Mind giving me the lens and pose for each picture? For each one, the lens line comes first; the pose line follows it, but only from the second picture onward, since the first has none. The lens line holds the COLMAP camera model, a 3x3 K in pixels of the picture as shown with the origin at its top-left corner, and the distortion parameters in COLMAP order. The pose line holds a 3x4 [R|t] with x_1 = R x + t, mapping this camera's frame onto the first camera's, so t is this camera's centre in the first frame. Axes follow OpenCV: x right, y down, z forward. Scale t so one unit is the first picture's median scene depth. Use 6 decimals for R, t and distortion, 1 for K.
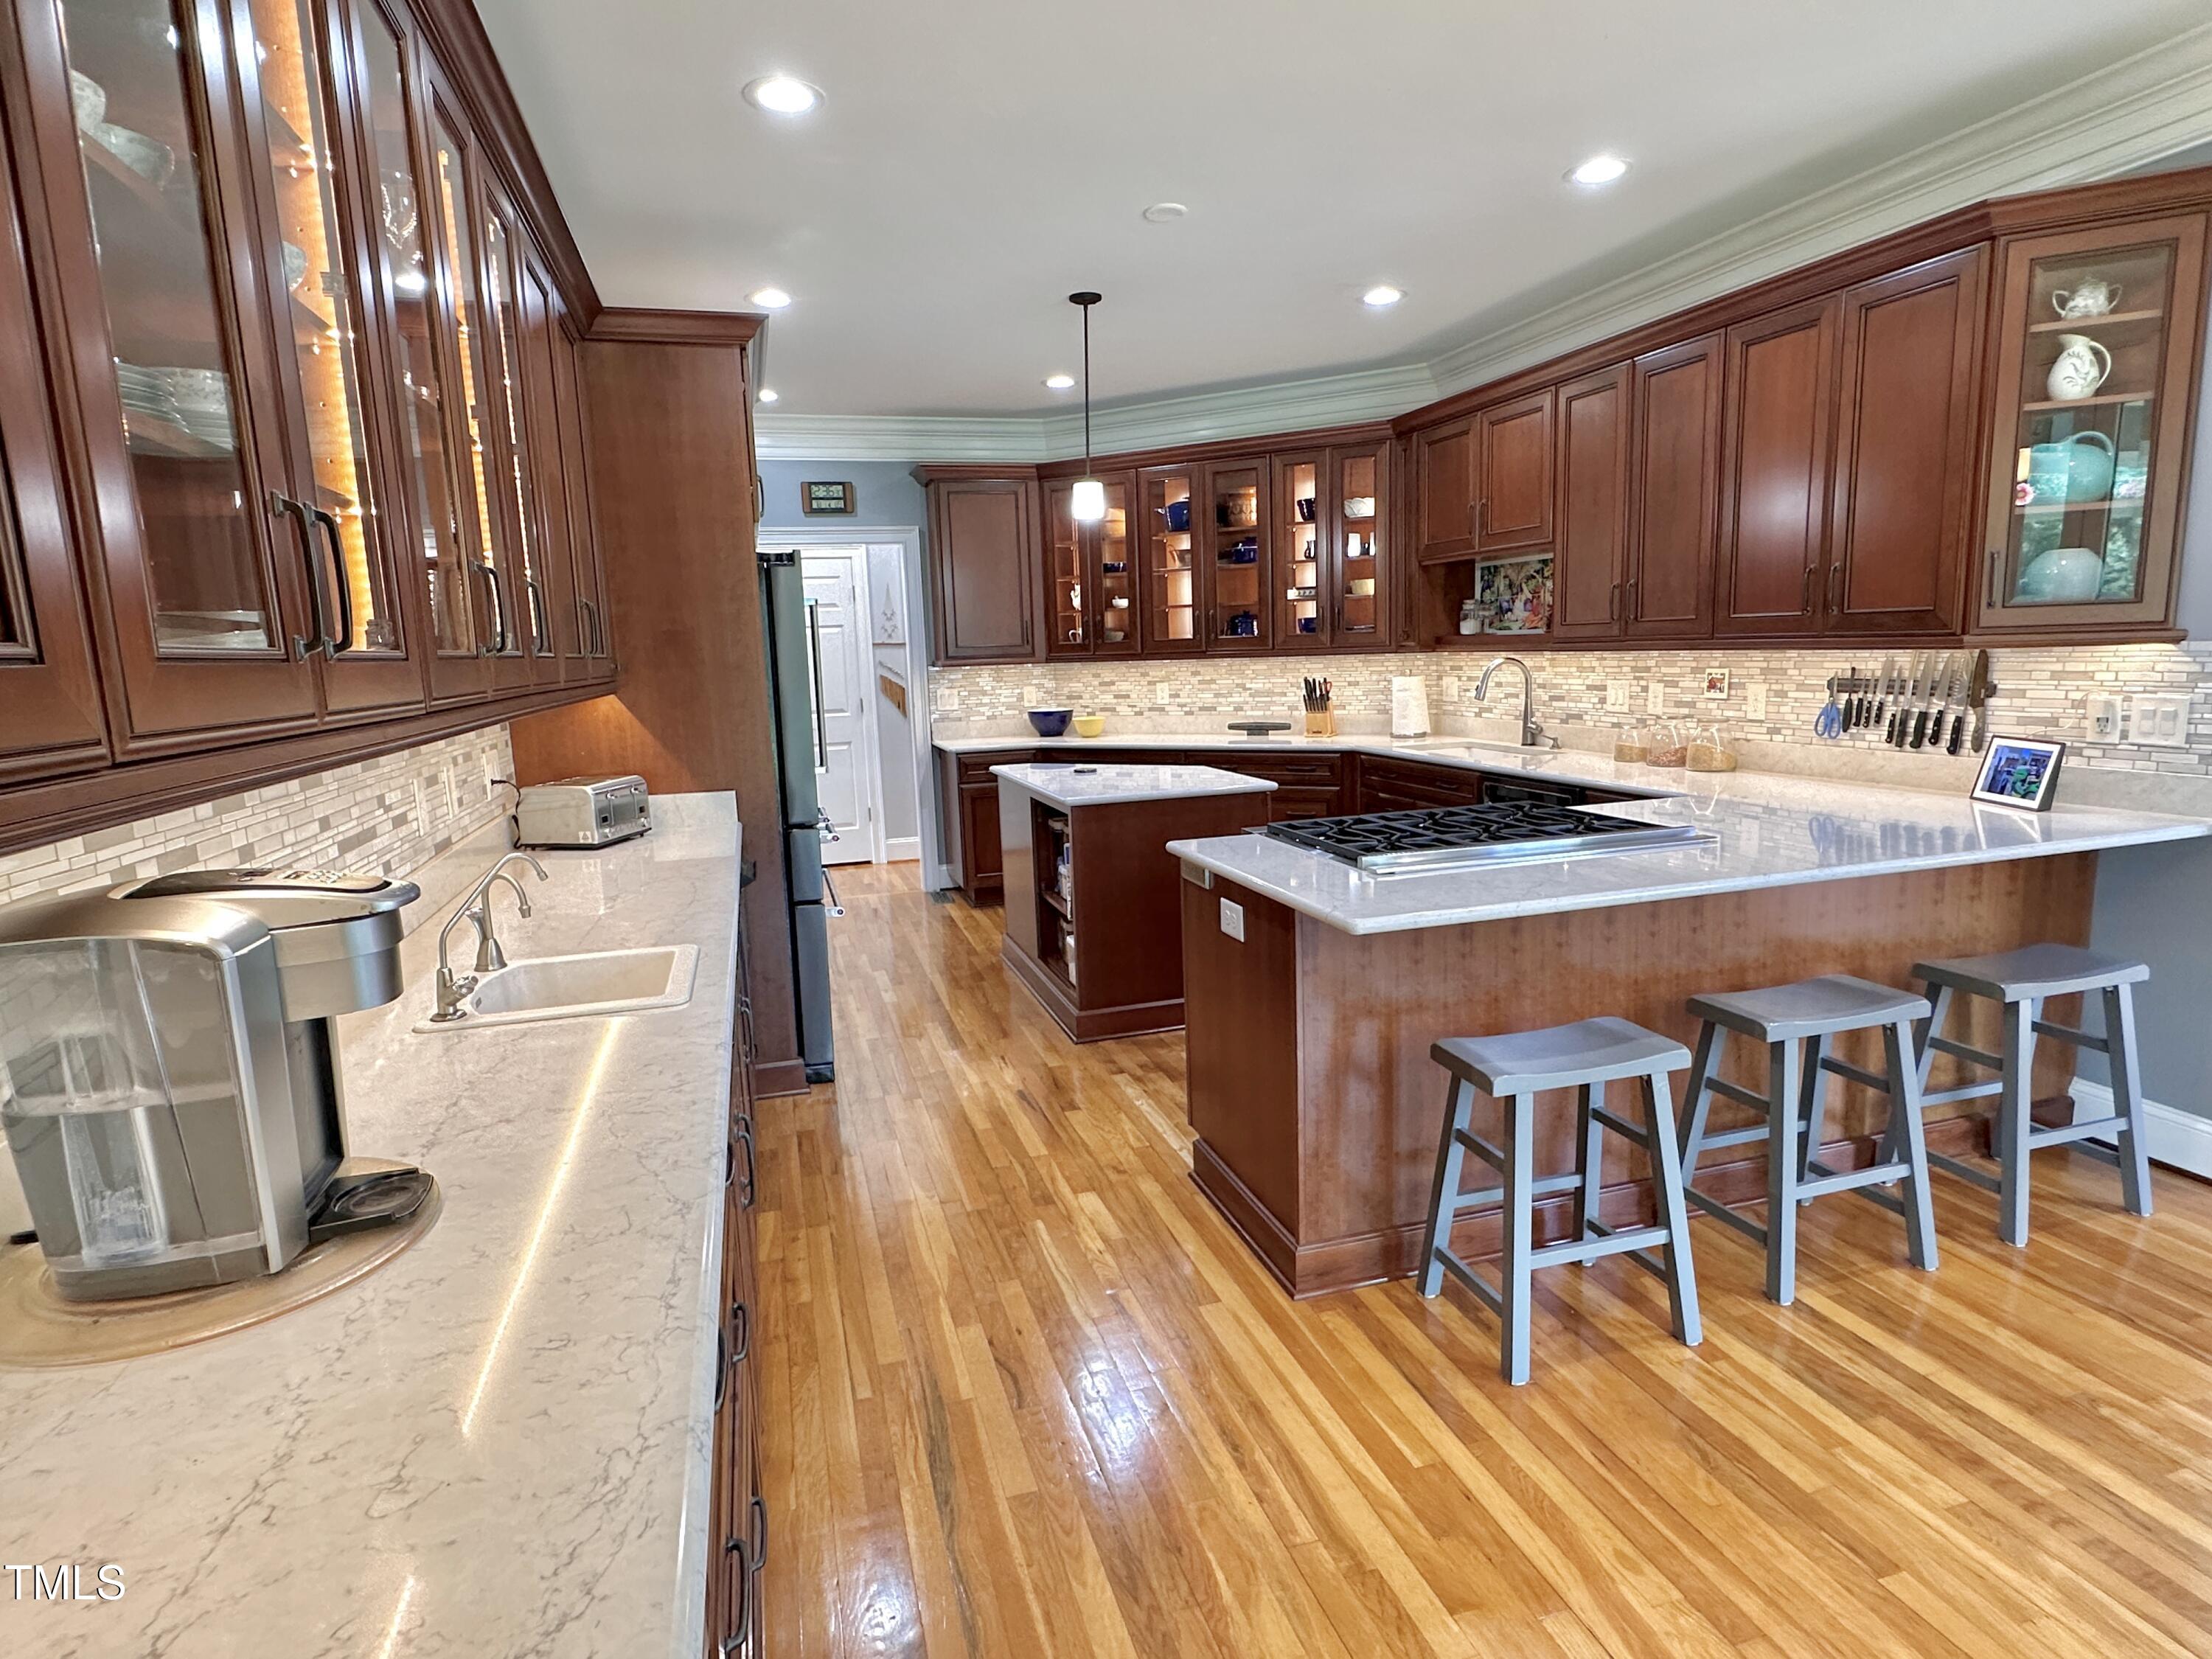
lens RADIAL K [[1176.3, 0, 1117.7], [0, 1176.3, 827.6], [0, 0, 1]] dist [0.004261, 0.001287]
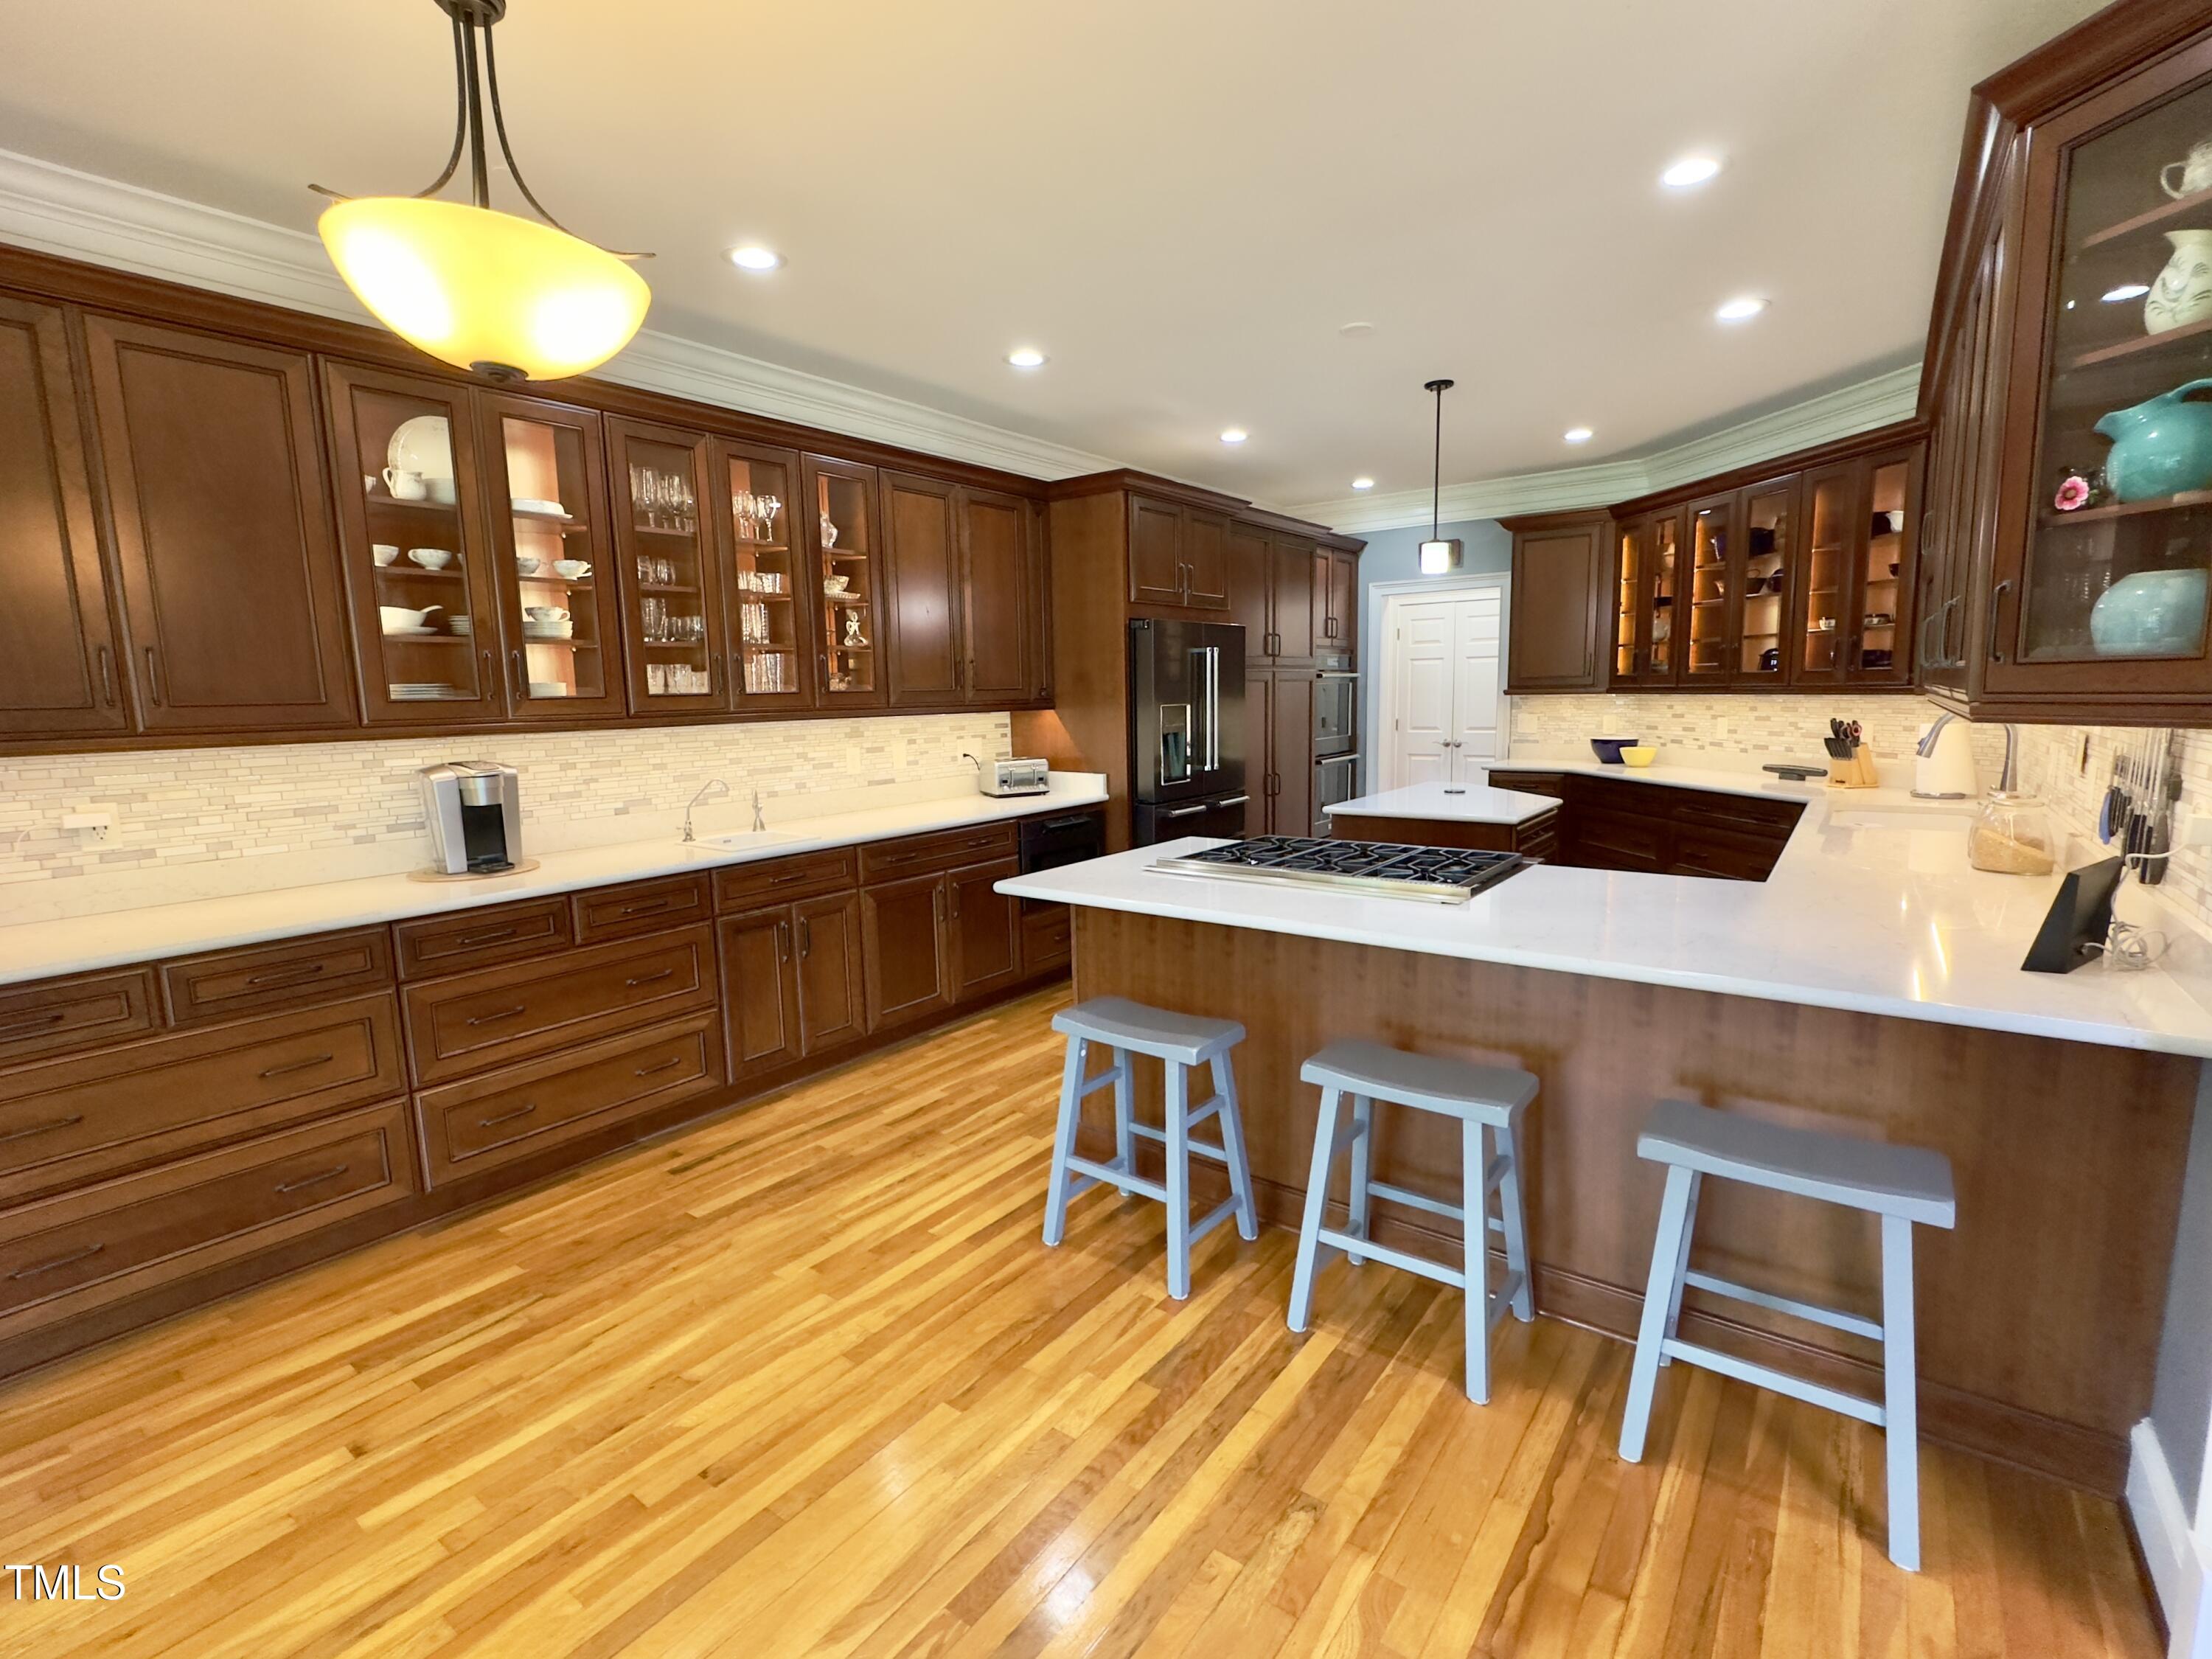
lens RADIAL K [[996.2, 0, 1102.5], [0, 996.2, 834.9], [0, 0, 1]] dist [-0.001913, 0.000229]
pose [[0.594069, 0.137815, -0.792521, 0.551692], [-0.121941, 0.989258, 0.080620, -0.043791], [0.795118, 0.048747, 0.604493, 0.147791]]
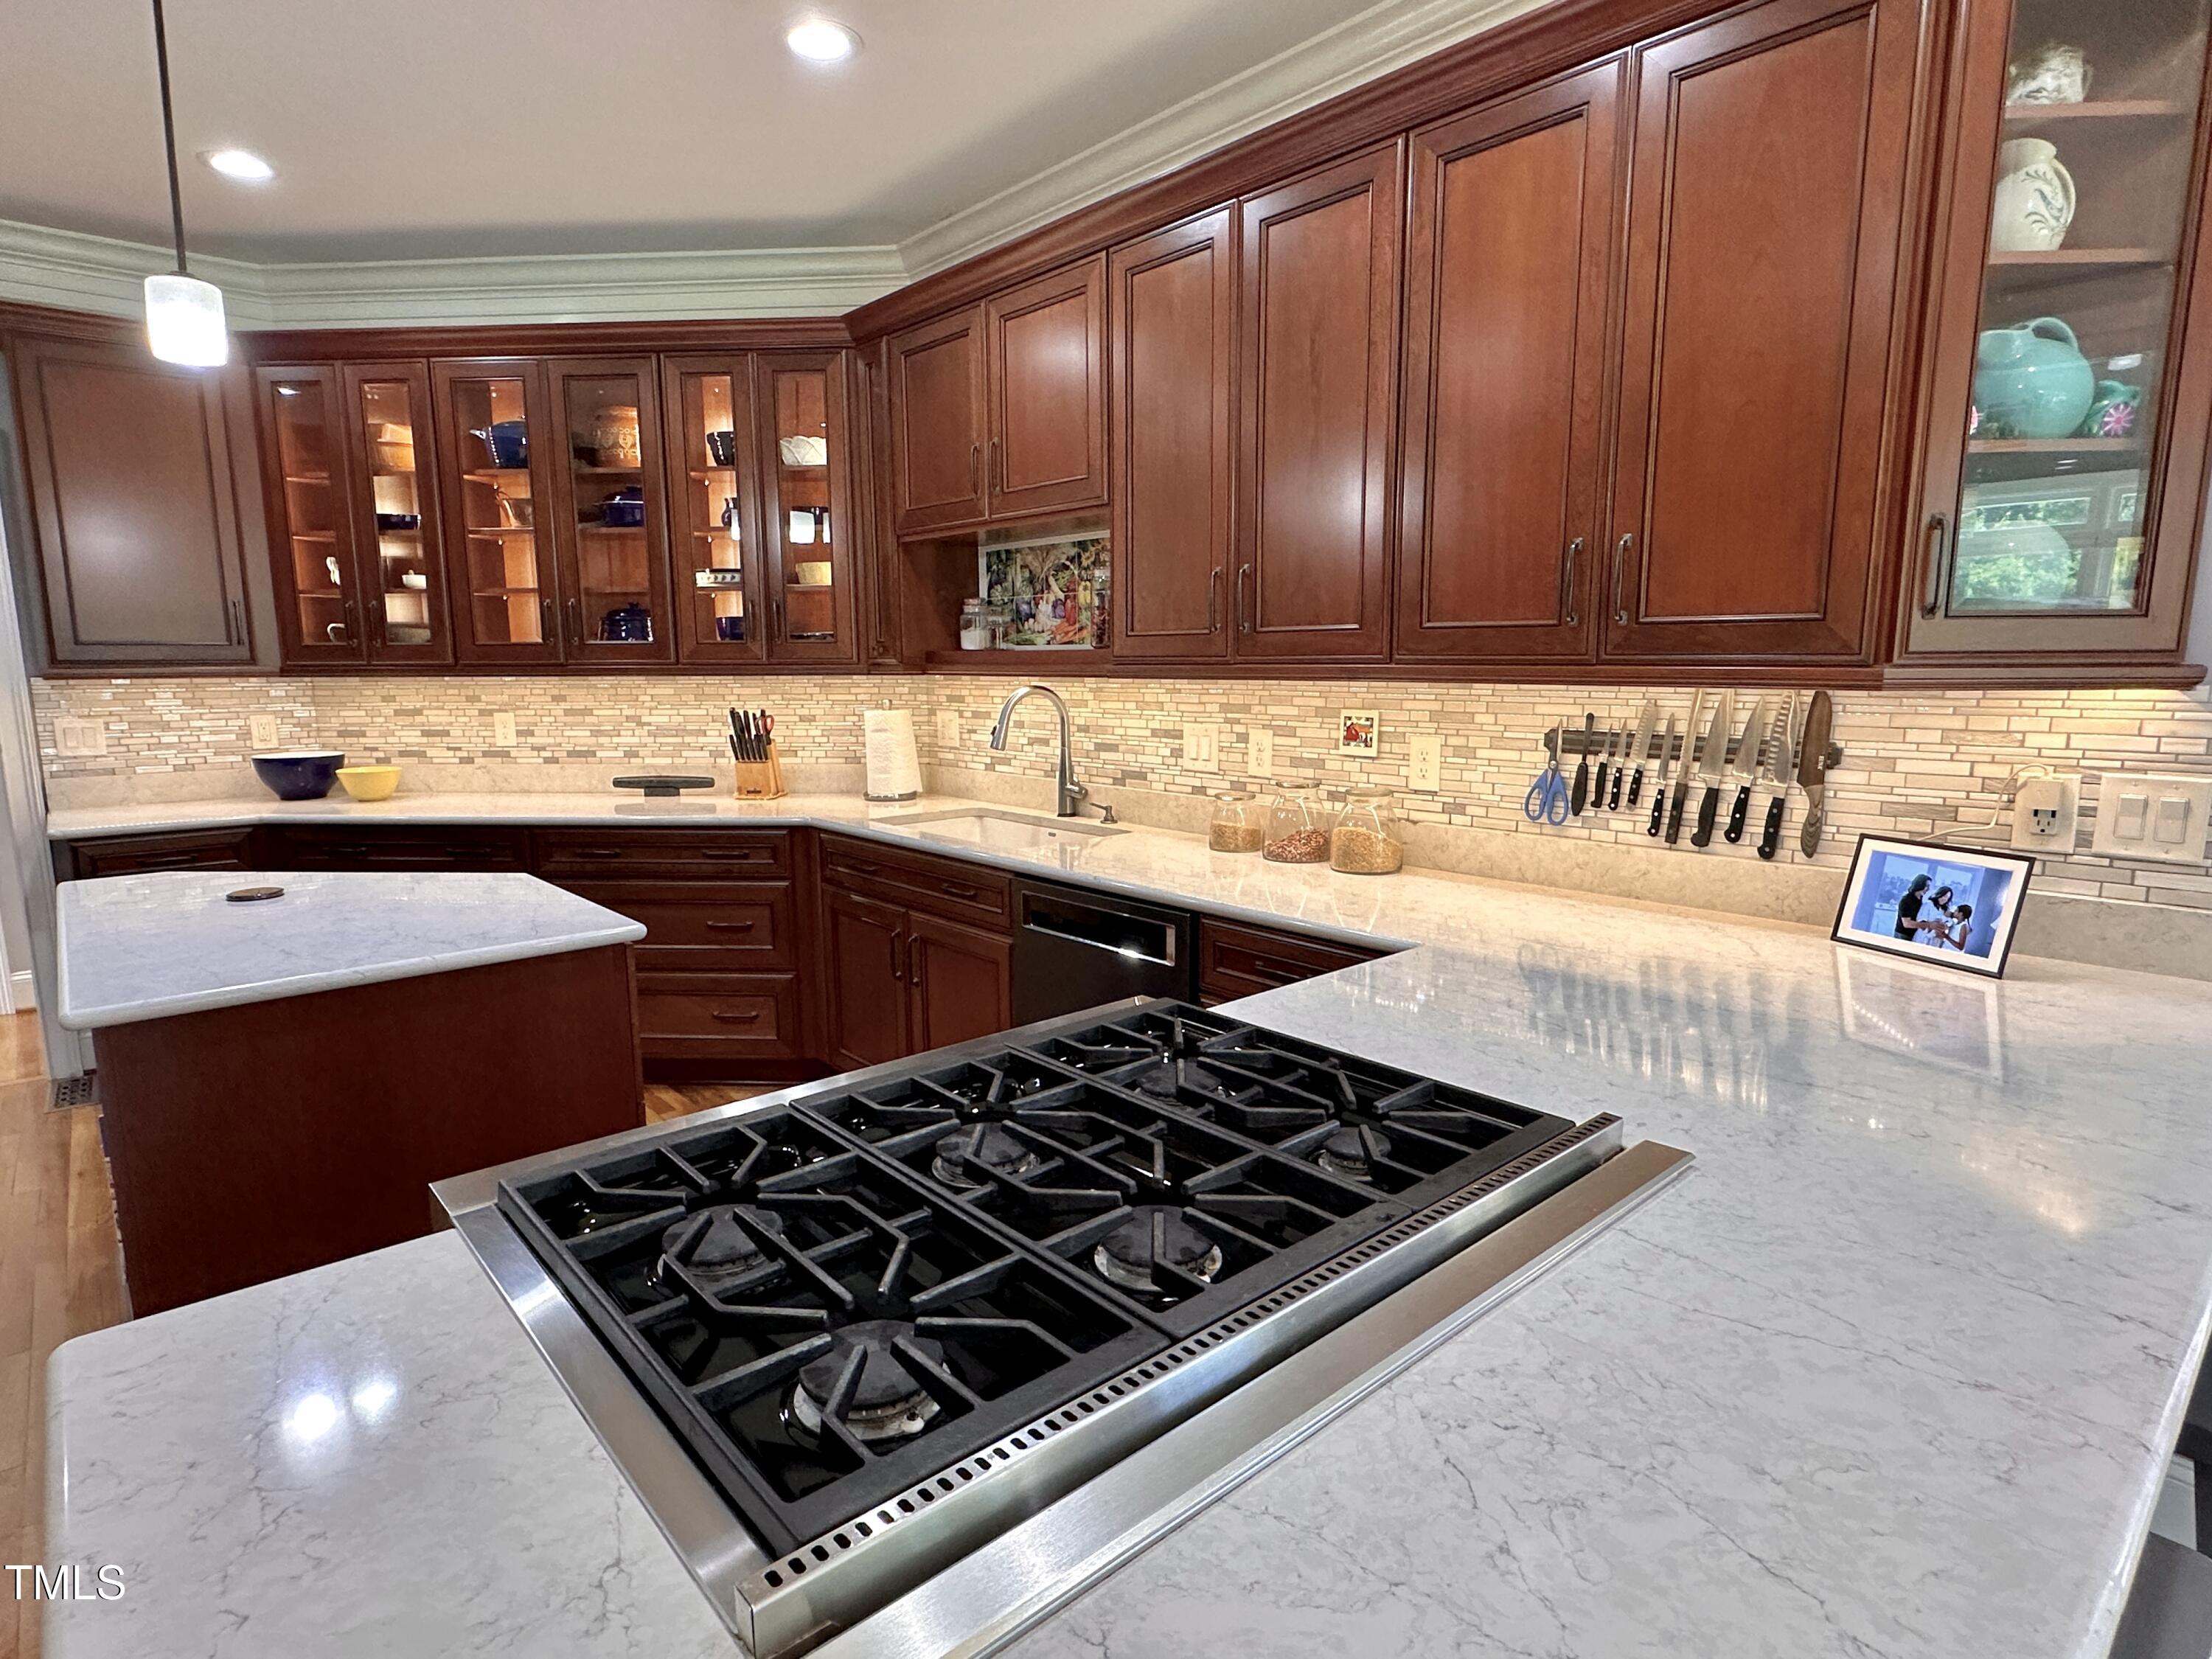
lens RADIAL K [[1176.3, 0, 1106.8], [0, 1176.3, 846.5], [0, 0, 1]] dist [0.004261, 0.001287]
pose [[0.908832, -0.035944, 0.415611, 0.093498], [0.037296, 0.999292, 0.004866, -0.058448], [-0.415492, 0.011078, 0.909529, 0.401181]]
